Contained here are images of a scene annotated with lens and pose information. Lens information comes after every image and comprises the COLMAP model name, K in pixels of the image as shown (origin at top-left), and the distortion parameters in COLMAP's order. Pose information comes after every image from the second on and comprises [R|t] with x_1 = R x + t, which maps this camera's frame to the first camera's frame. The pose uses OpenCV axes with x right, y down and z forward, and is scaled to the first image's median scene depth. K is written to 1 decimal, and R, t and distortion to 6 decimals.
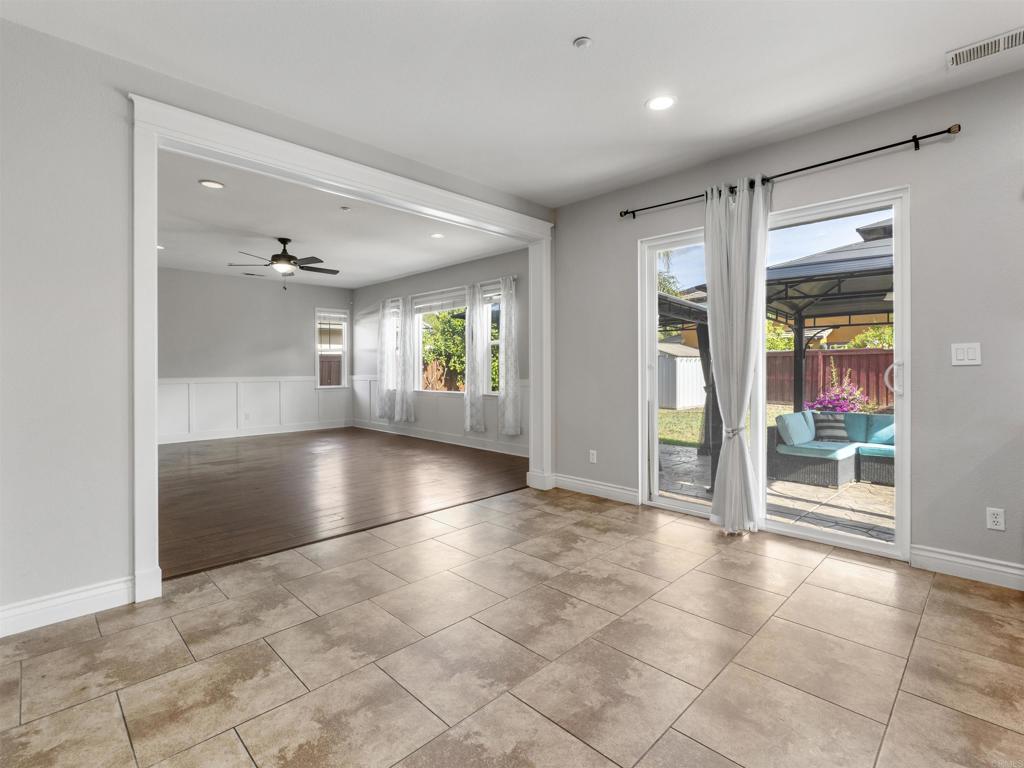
lens RADIAL K [[493.9, 0, 511.3], [0, 493.9, 365.9], [0, 0, 1]] dist [-0.000772, 0.025087]
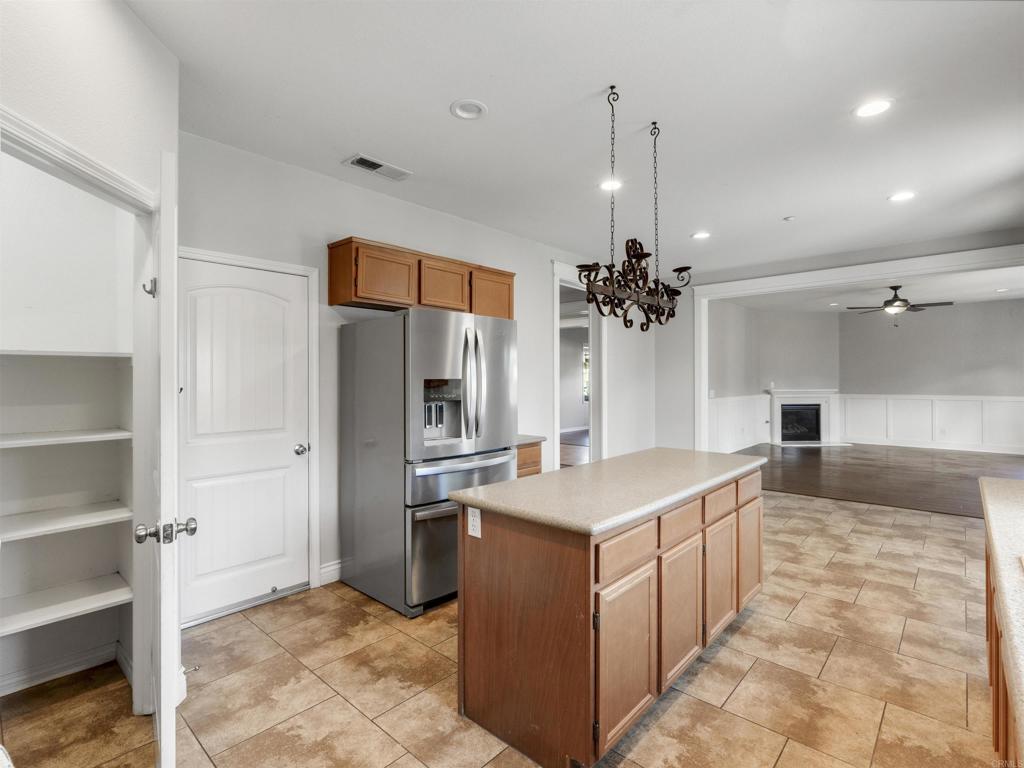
lens RADIAL K [[509.6, 0, 512.4], [0, 509.6, 386.7], [0, 0, 1]] dist [0.001868, 0.000454]
pose [[0.067080, 0.019957, -0.997548, 0.546057], [0.004479, 0.999784, 0.020303, -0.024891], [0.997738, -0.005830, 0.066976, -0.035430]]
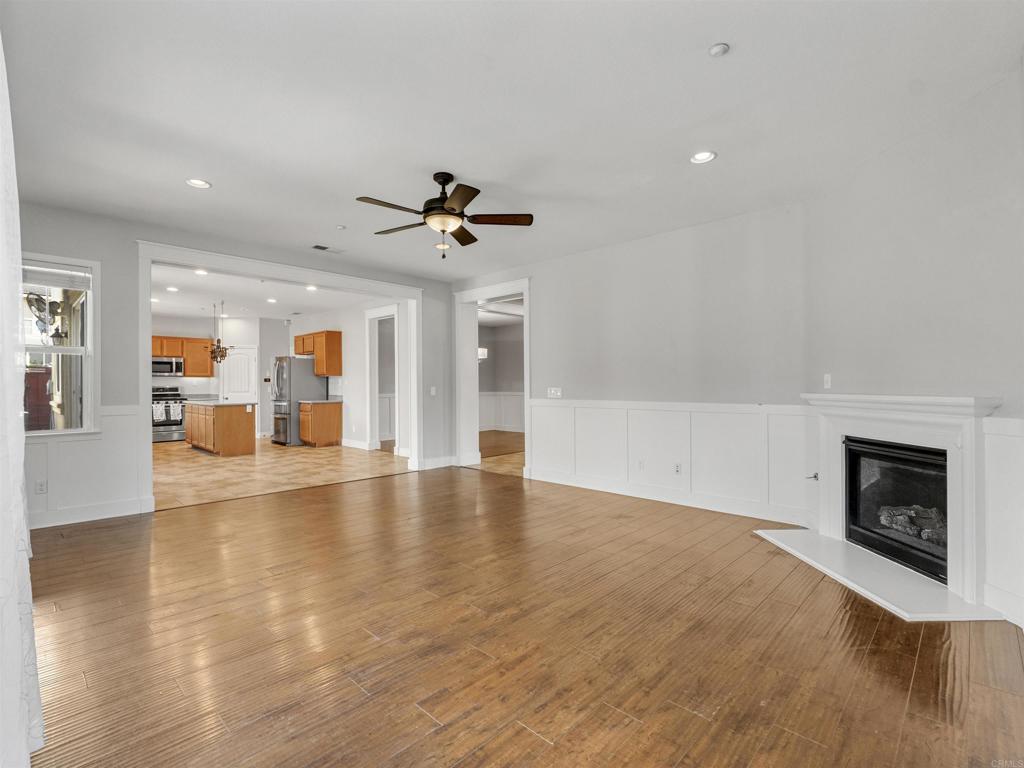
lens RADIAL K [[487.1, 0, 512.0], [0, 487.1, 384.0], [0, 0, 1]] dist [-0.003363, -0.000565]
pose [[-0.999631, 0.007200, -0.026206, -0.376836], [0.007249, 0.999972, -0.001768, 0.000741], [0.026193, -0.001957, -0.999655, 1.155466]]
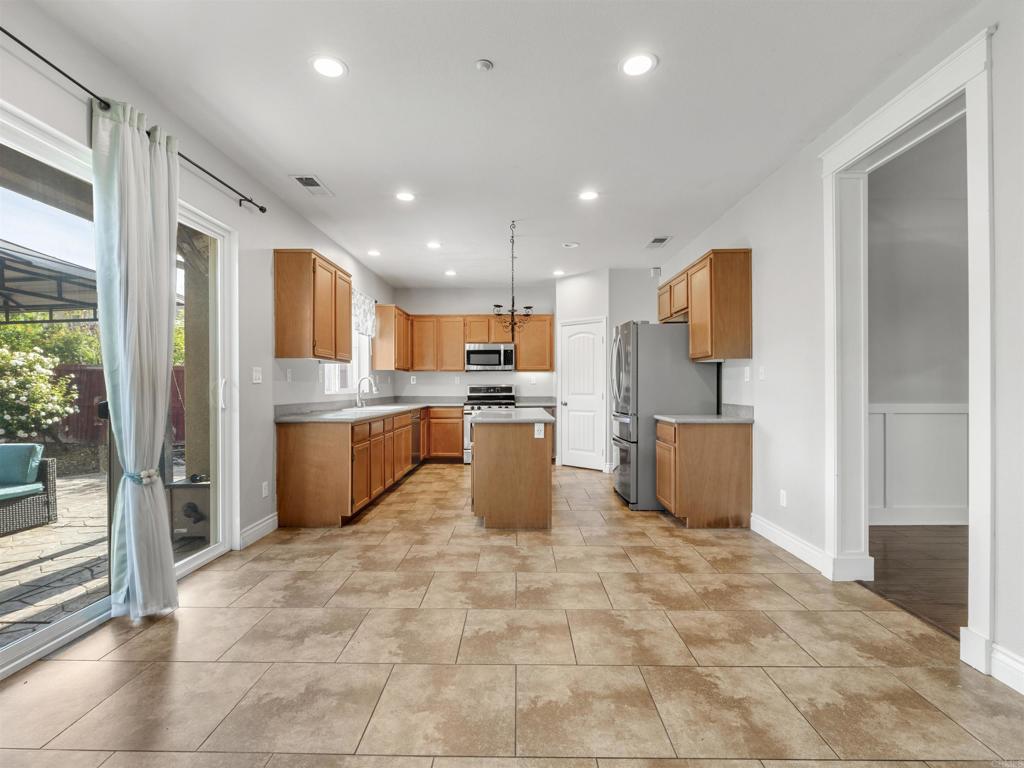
lens RADIAL K [[491.0, 0, 505.9], [0, 491.0, 387.8], [0, 0, 1]] dist [-0.003901, -0.000679]
pose [[-0.694446, 0.003255, 0.719537, -0.176467], [0.003275, 0.999994, -0.001362, 0.004620], [-0.719537, 0.001411, -0.694452, 0.479660]]
